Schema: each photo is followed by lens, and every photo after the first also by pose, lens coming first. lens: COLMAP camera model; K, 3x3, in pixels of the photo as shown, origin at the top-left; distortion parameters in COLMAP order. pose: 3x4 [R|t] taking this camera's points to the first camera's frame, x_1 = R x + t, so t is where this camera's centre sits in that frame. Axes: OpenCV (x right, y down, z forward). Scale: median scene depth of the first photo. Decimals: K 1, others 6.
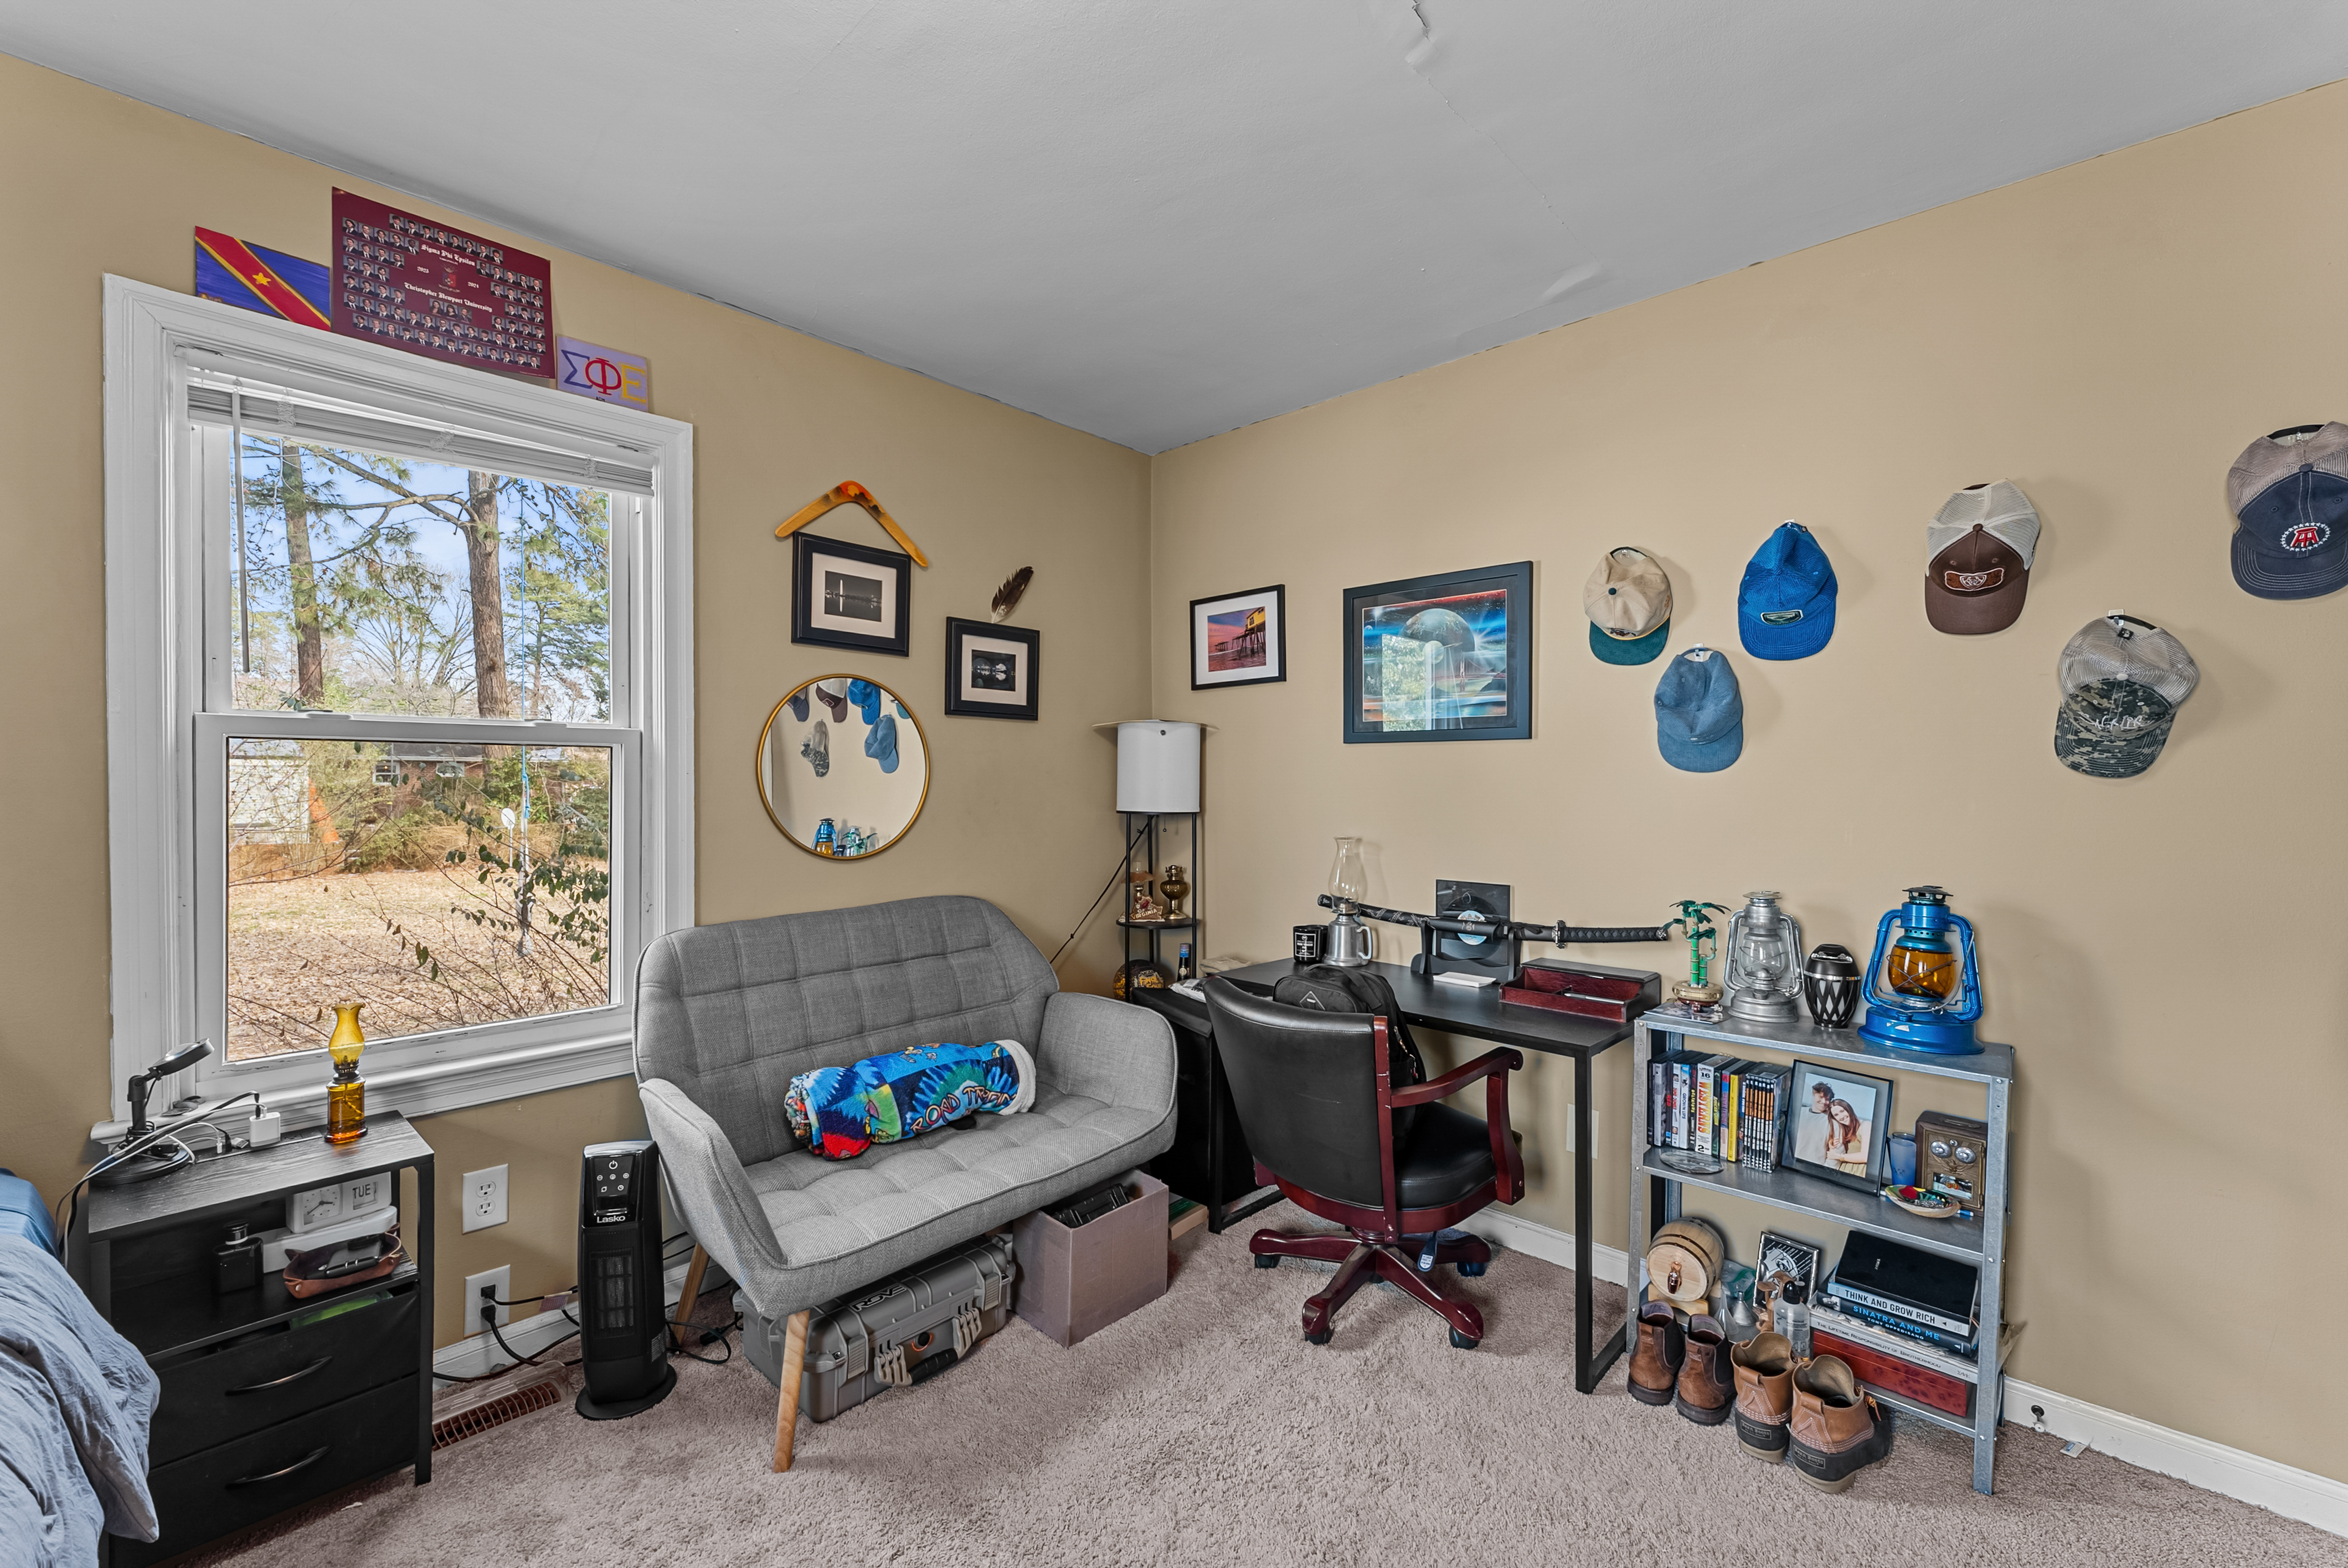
lens RADIAL K [[956.4, 0, 1174.0], [0, 956.4, 784.0], [0, 0, 1]] dist [0.000142, -0.000086]
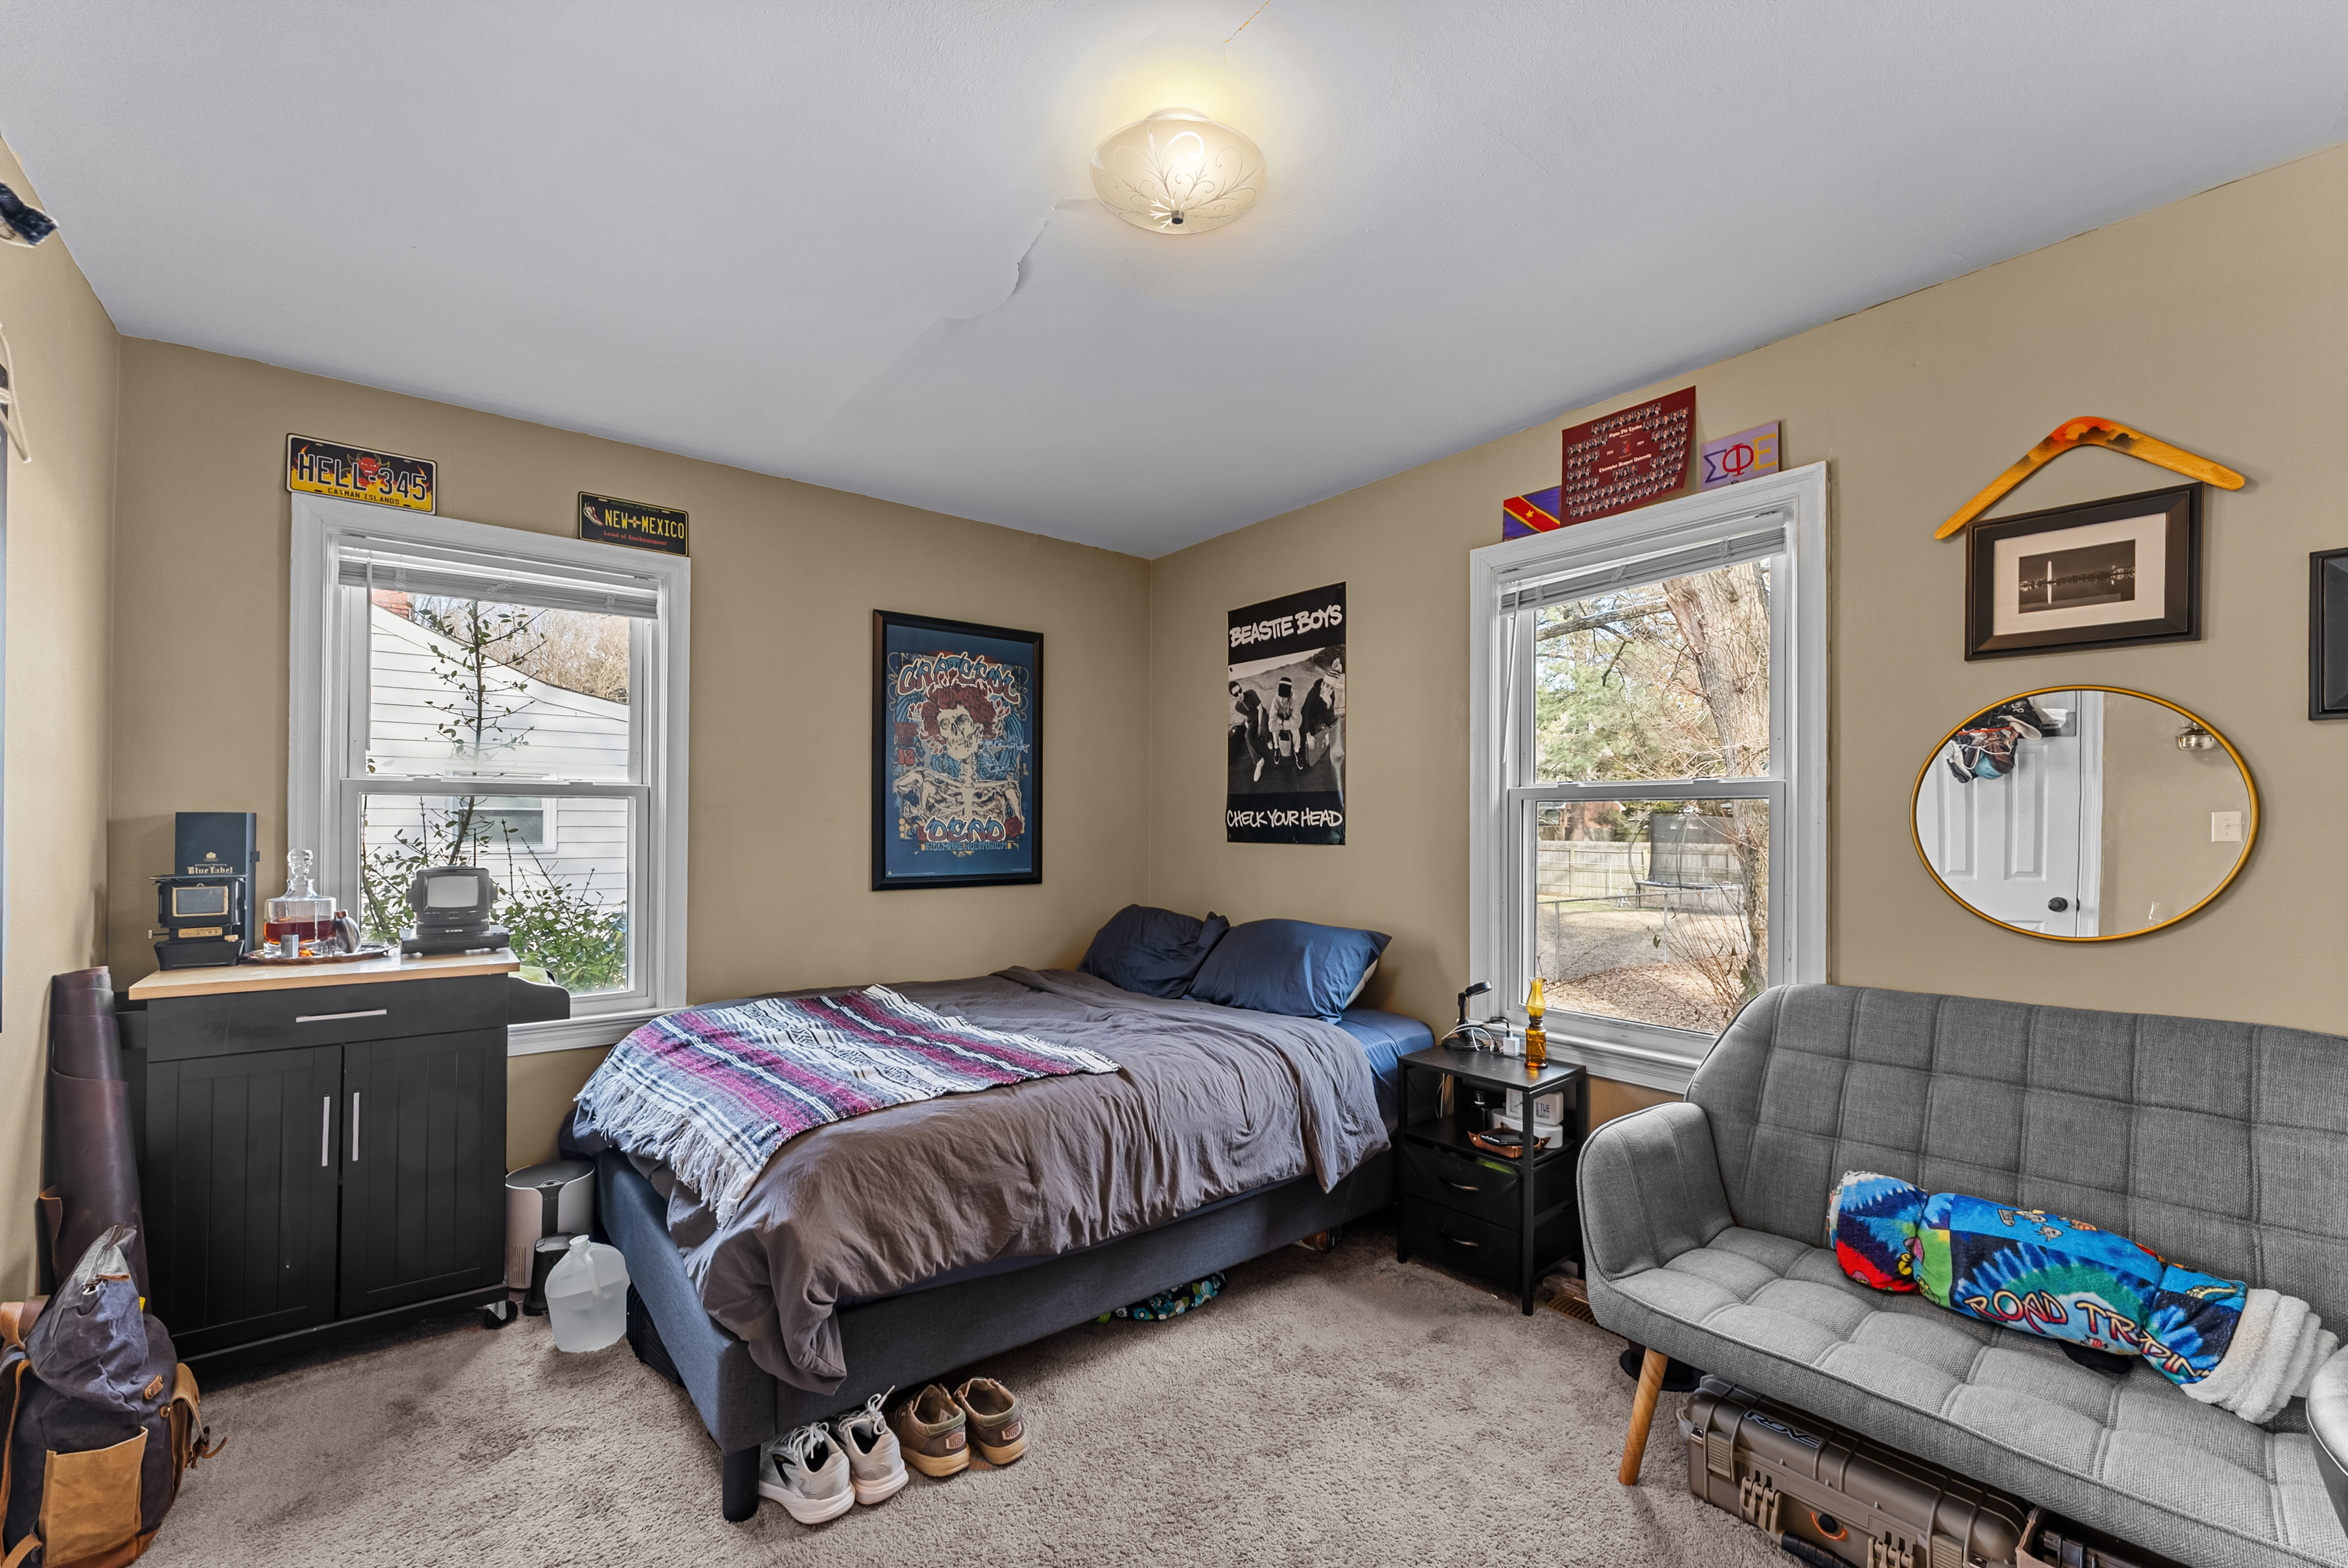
lens RADIAL K [[977.9, 0, 1172.8], [0, 977.9, 814.8], [0, 0, 1]] dist [0.001236, -0.000002]
pose [[-0.143164, -0.013881, -0.989602, 0.566565], [-0.009867, 0.999872, -0.012598, -0.000879], [0.989650, 0.007960, -0.143283, 0.500314]]
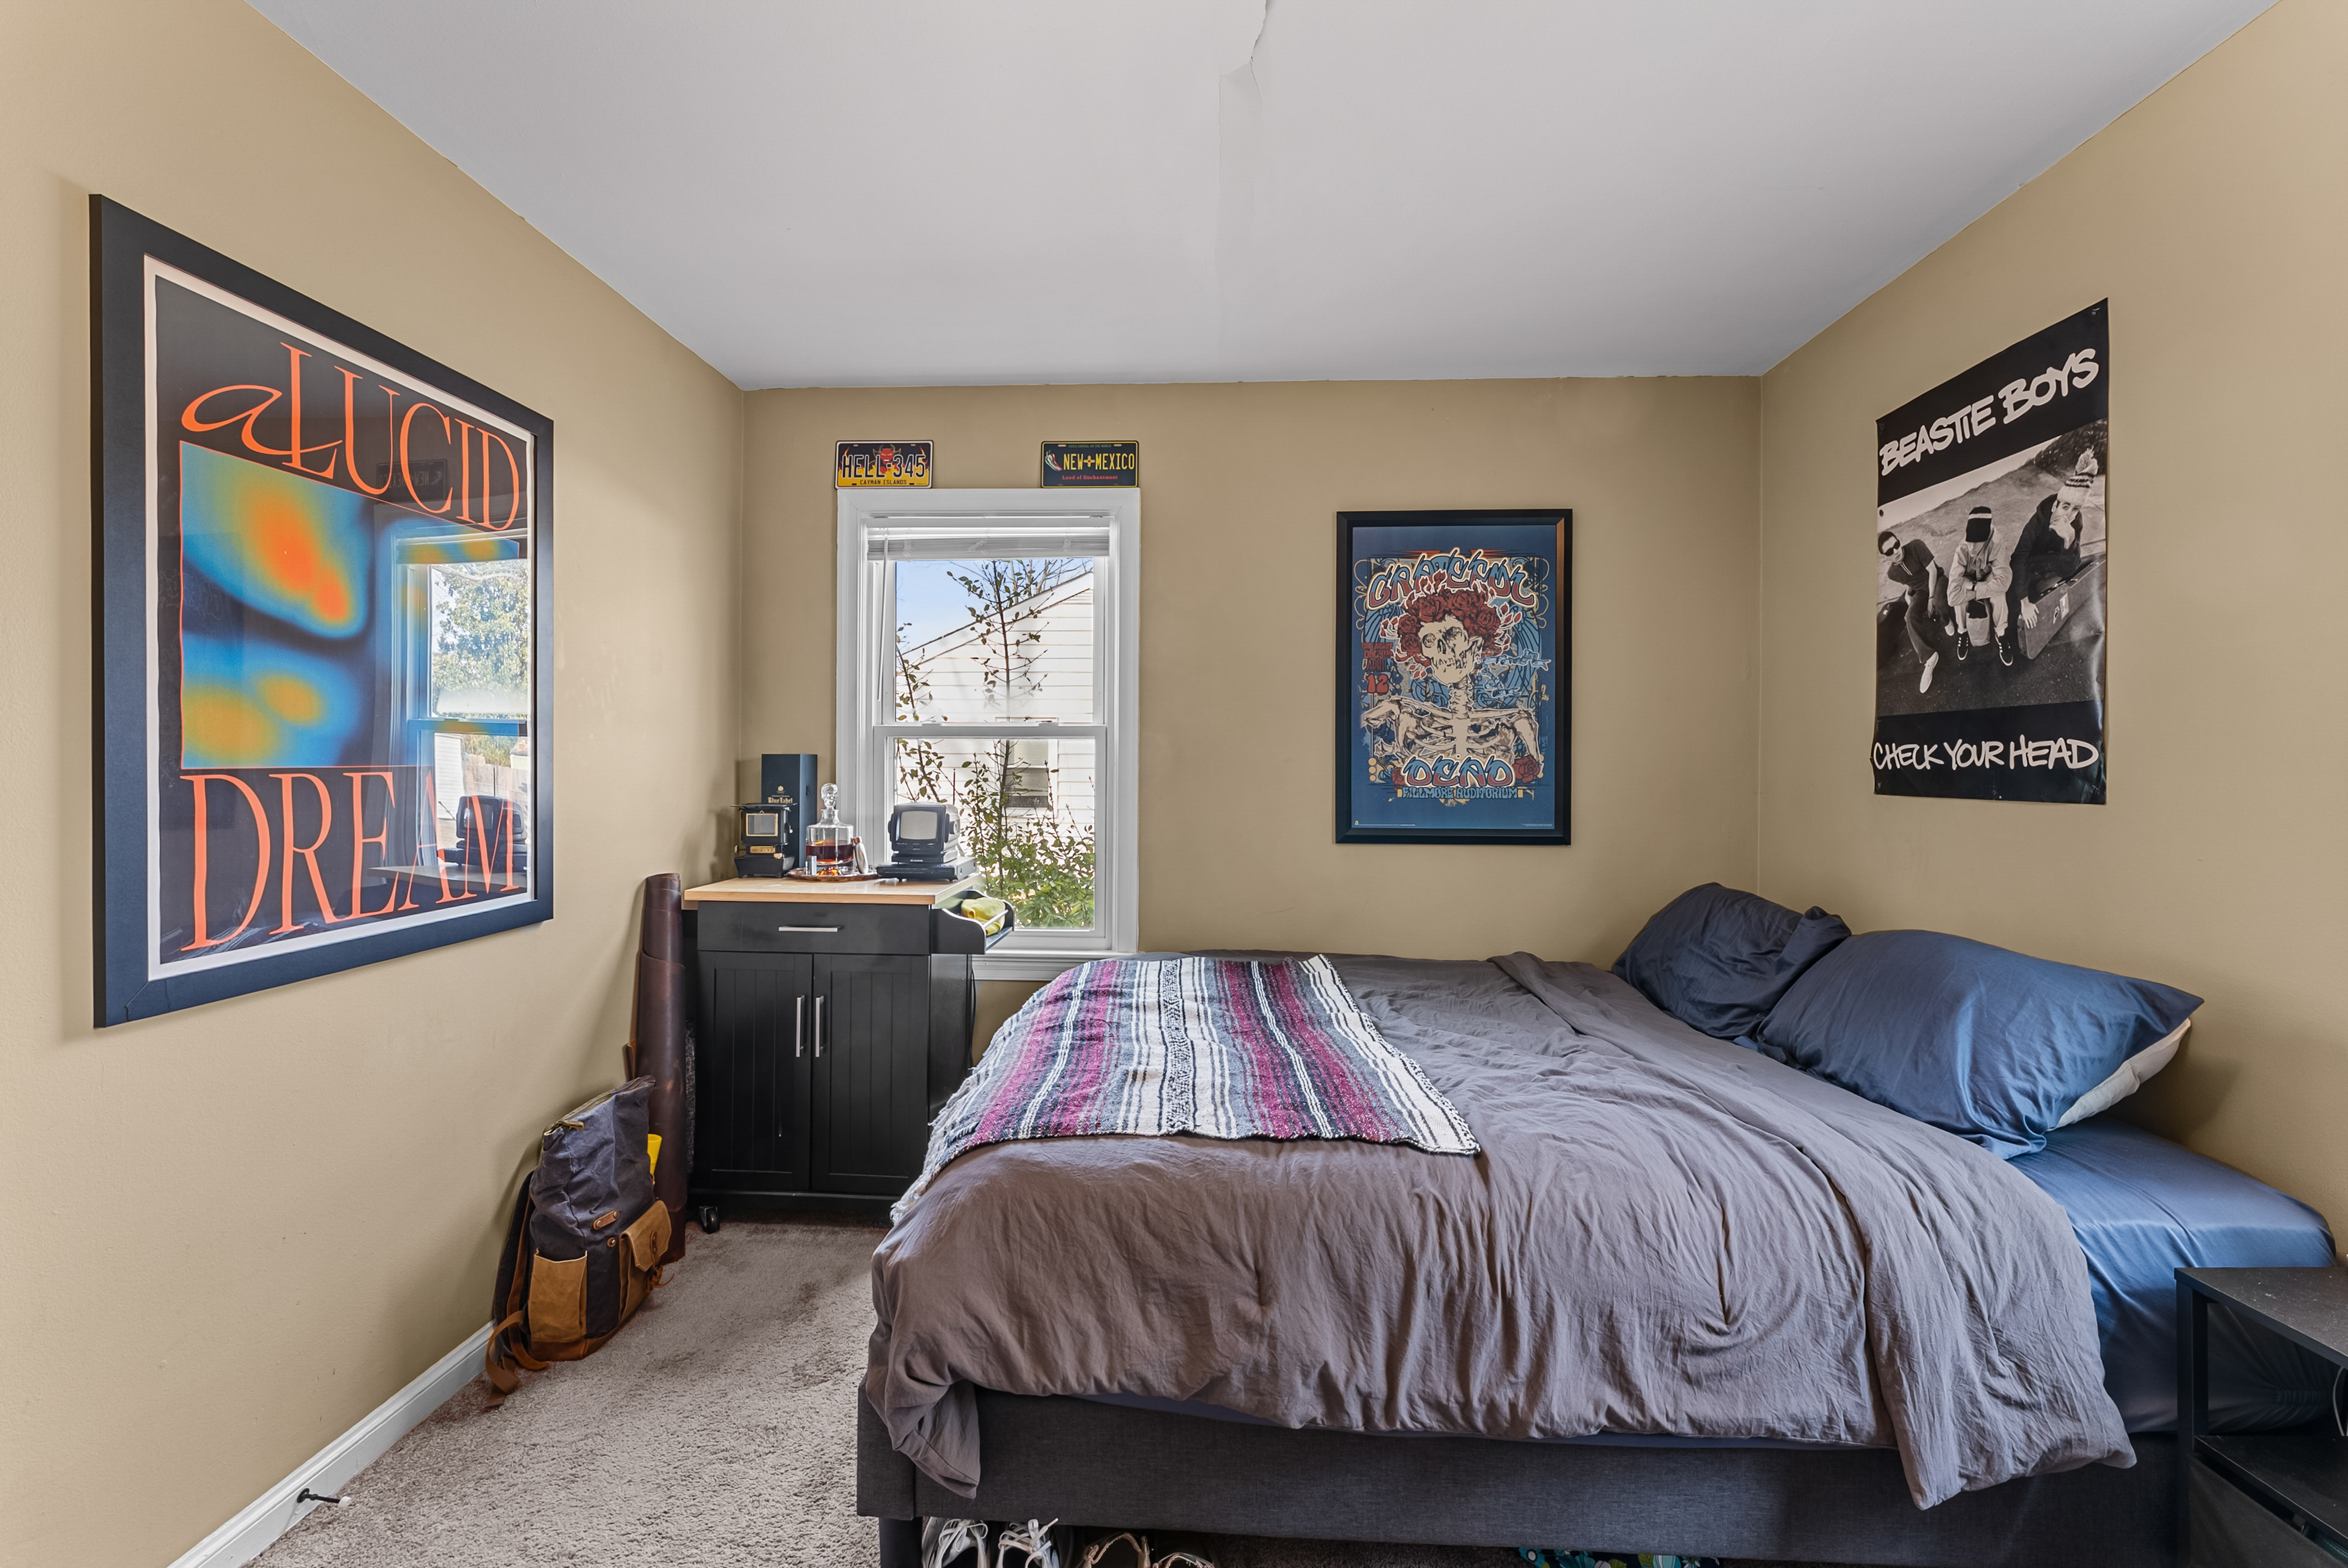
lens RADIAL K [[962.6, 0, 1170.6], [0, 962.6, 765.7], [0, 0, 1]] dist [0.001042, -0.000458]
pose [[-0.765852, -0.007001, -0.642979, 0.114919], [-0.011325, 0.999932, 0.002602, -0.000461], [0.642917, 0.009275, -0.765879, 0.655008]]
